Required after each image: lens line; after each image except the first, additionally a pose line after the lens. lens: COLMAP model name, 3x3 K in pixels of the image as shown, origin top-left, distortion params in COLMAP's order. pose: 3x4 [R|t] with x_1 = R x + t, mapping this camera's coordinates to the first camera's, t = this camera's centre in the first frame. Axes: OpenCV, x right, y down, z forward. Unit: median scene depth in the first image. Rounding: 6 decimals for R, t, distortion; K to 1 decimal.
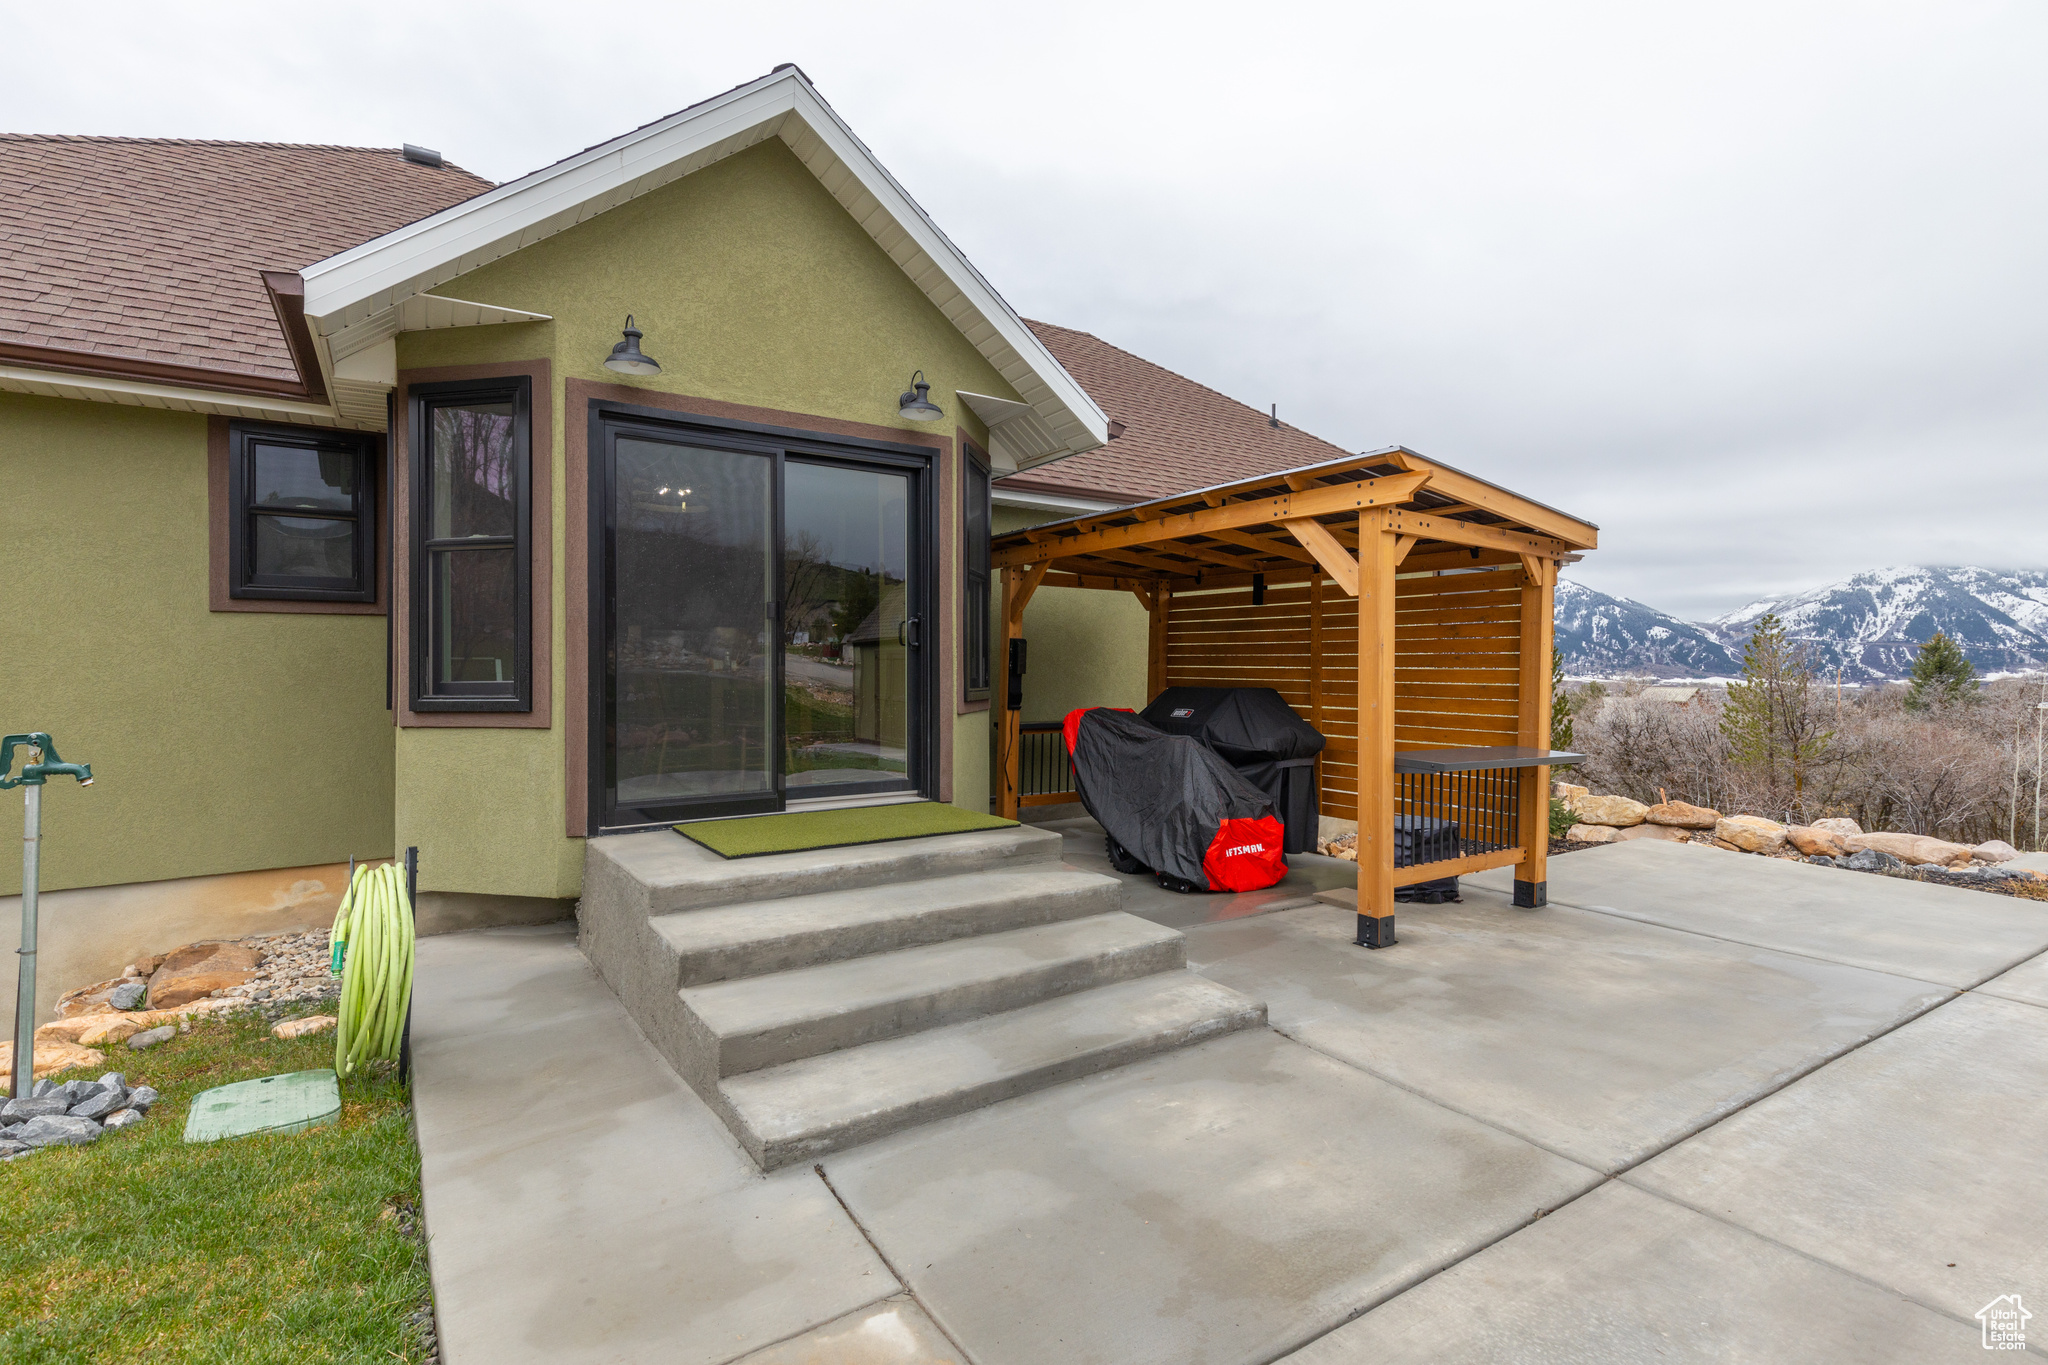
lens RADIAL K [[934.6, 0, 1007.5], [0, 934.6, 673.7], [0, 0, 1]] dist [0.001900, 0.000355]
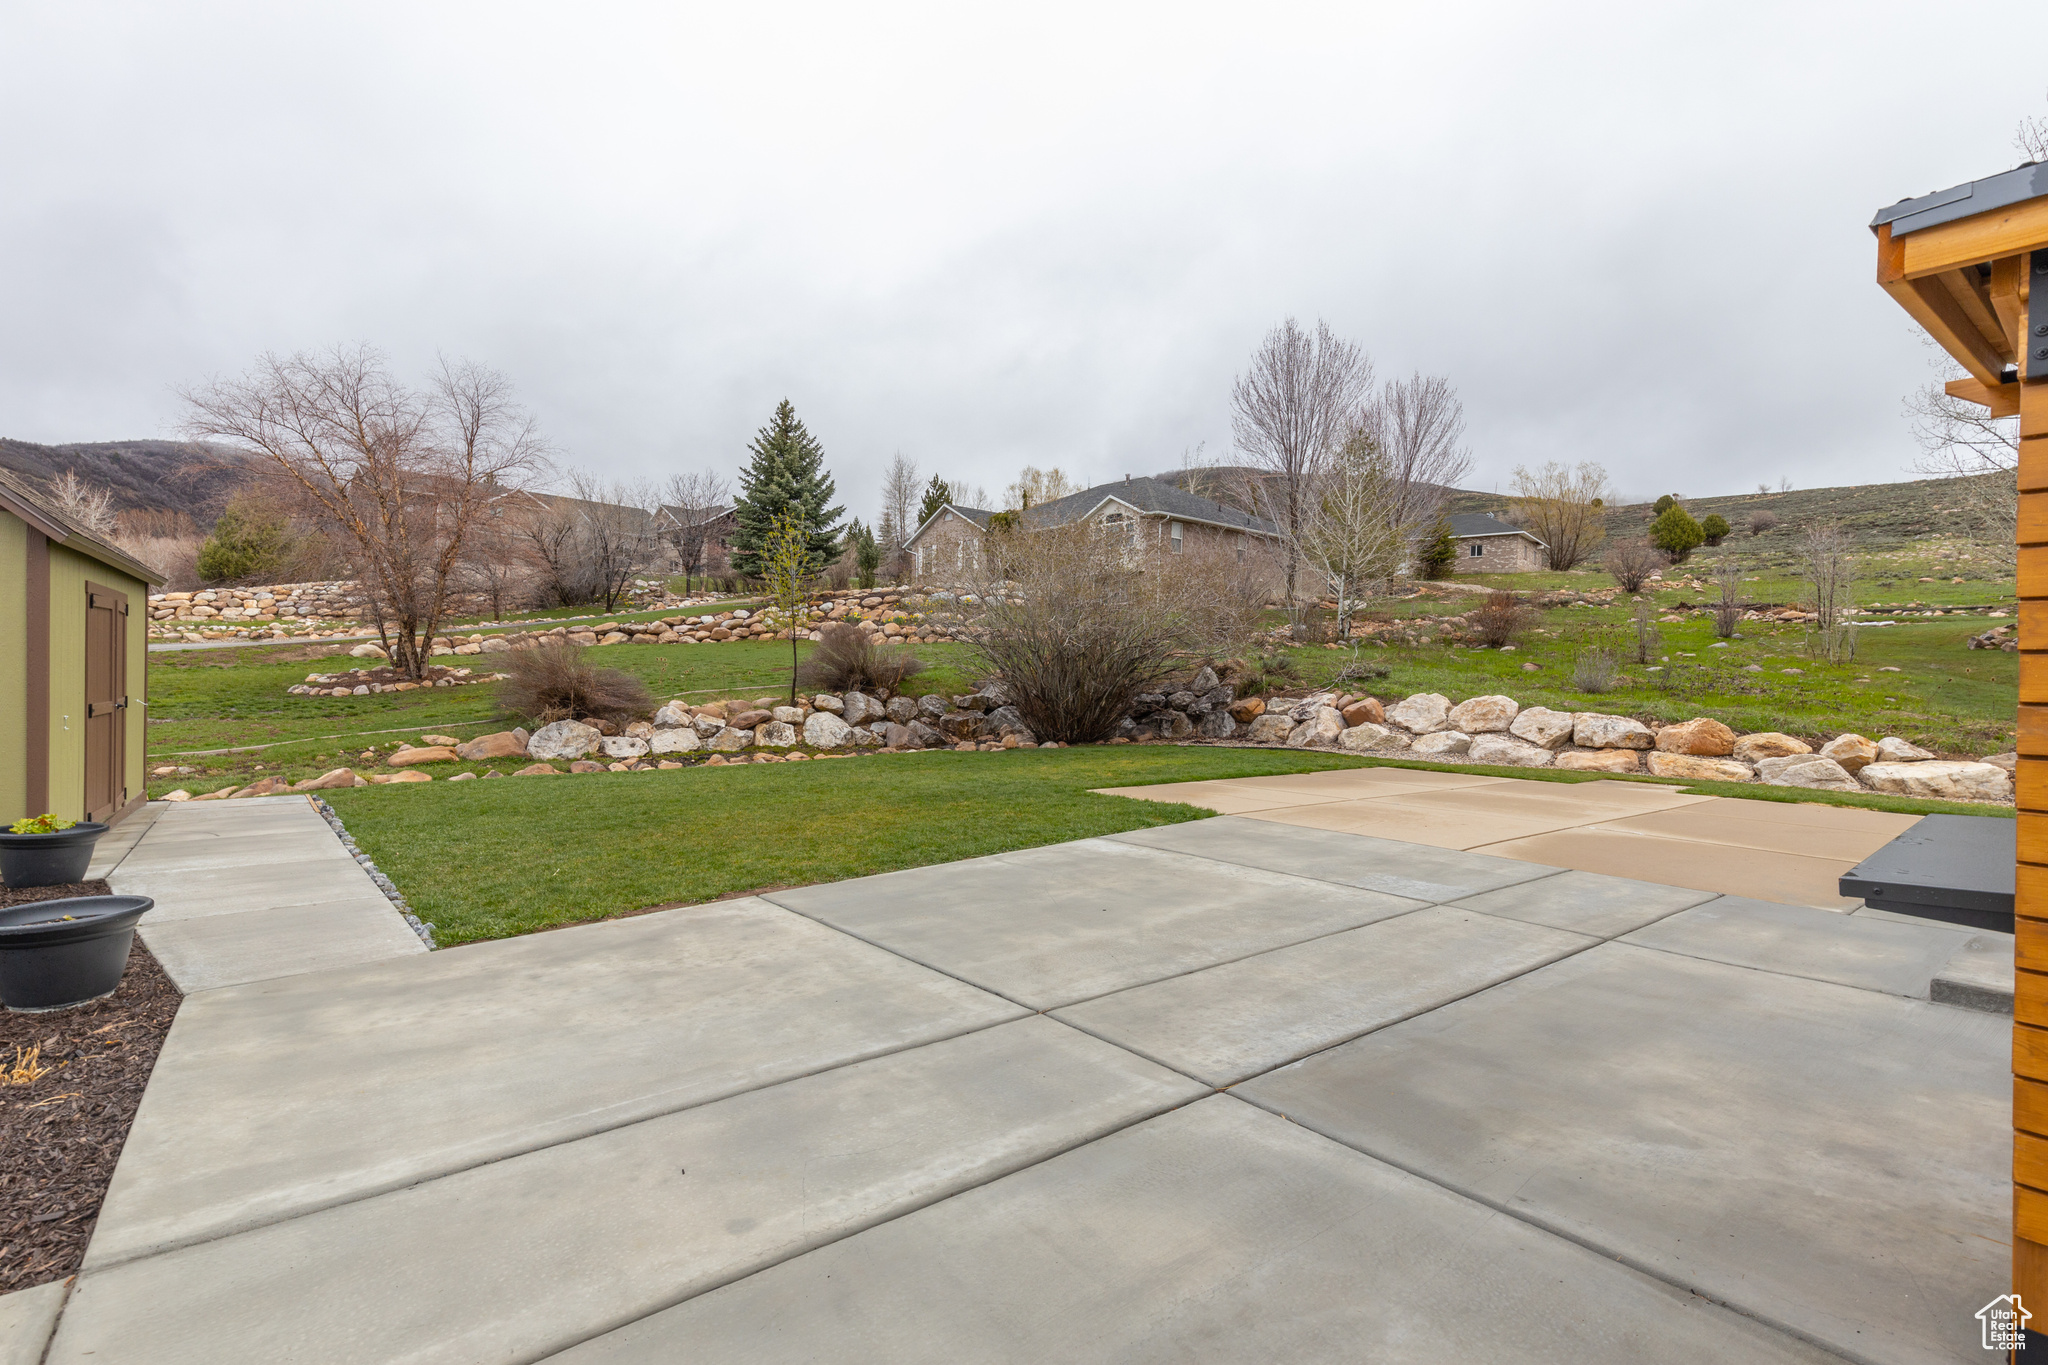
lens RADIAL K [[933.8, 0, 1012.8], [0, 933.8, 676.8], [0, 0, 1]] dist [0.001401, 0.000098]
pose [[-0.995016, -0.023165, -0.096989, 1.009350], [-0.023751, 0.999706, 0.004894, 0.012316], [0.096847, 0.007174, -0.995273, 1.366734]]
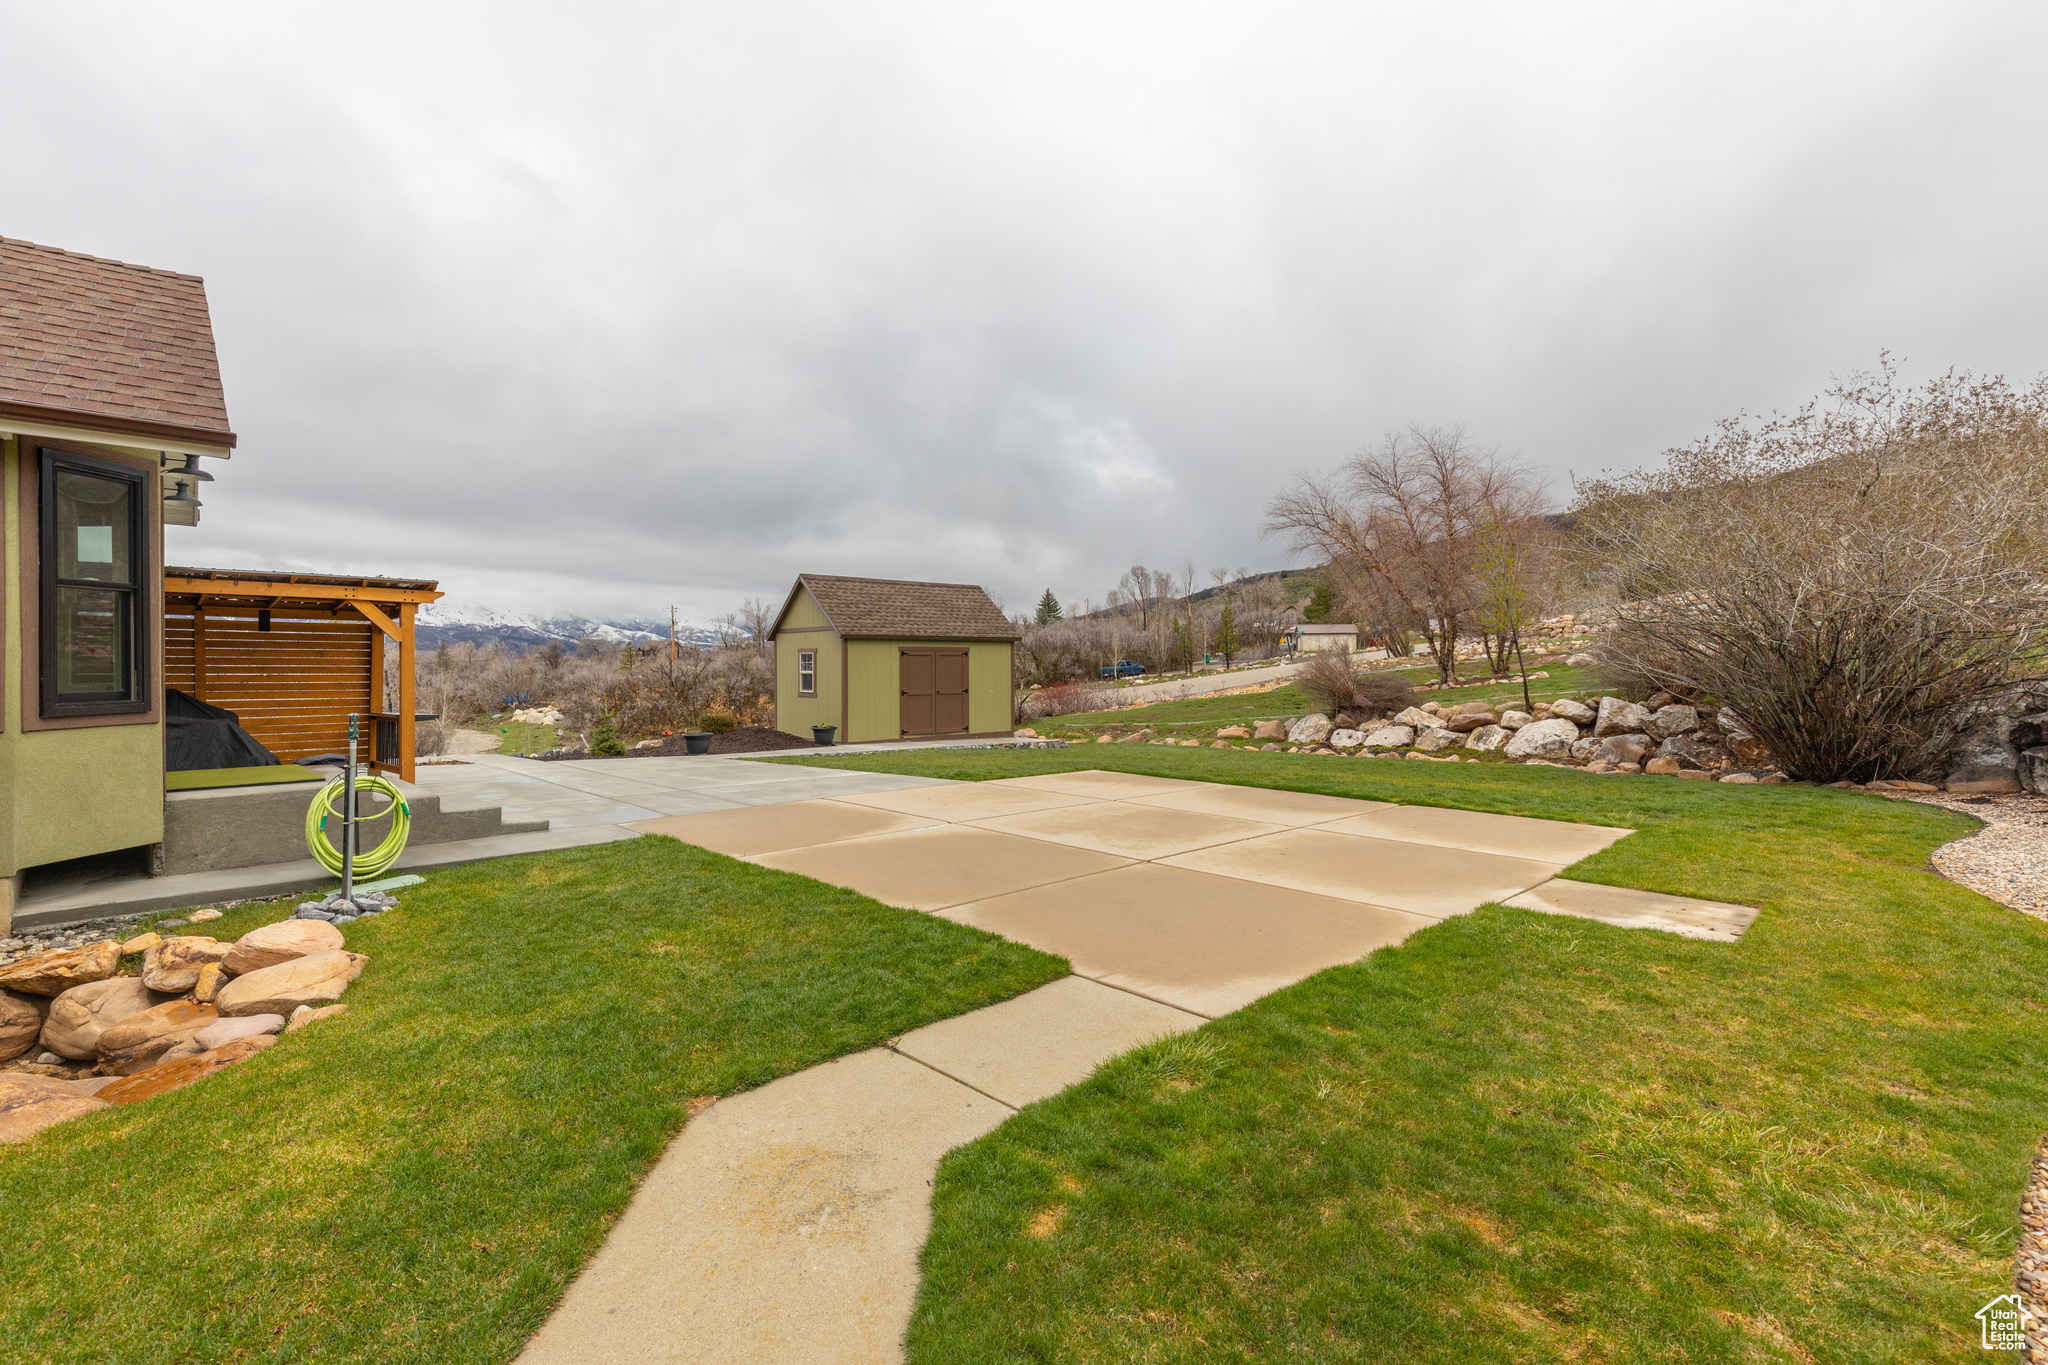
lens RADIAL K [[930.1, 0, 1010.7], [0, 930.1, 669.9], [0, 0, 1]] dist [0.000961, 0.000002]
pose [[-0.176741, -0.006591, 0.984235, -1.820962], [0.004668, 0.999961, 0.007535, -0.025093], [-0.984246, 0.005927, -0.176704, -0.006420]]
